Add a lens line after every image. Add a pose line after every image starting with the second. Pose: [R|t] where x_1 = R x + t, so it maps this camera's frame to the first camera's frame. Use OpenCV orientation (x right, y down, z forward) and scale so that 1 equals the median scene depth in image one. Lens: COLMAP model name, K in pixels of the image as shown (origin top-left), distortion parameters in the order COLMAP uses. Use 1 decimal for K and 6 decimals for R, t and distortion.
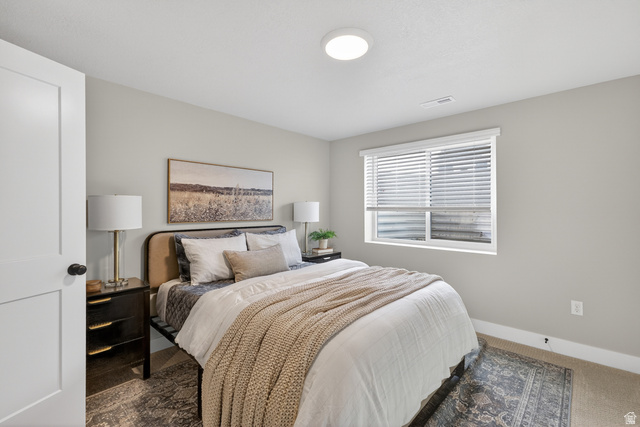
lens RADIAL K [[283.1, 0, 321.6], [0, 283.1, 211.1], [0, 0, 1]] dist [0.000050, -0.000154]
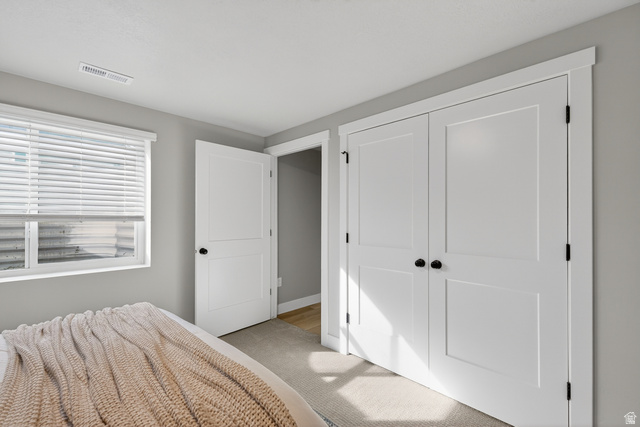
lens RADIAL K [[283.1, 0, 321.6], [0, 283.1, 211.1], [0, 0, 1]] dist [0.000050, -0.000154]
pose [[0.049585, 0.025757, 0.998438, -0.236333], [0.003038, 0.999659, -0.025939, -0.003563], [-0.998765, 0.004319, 0.049490, 0.311535]]
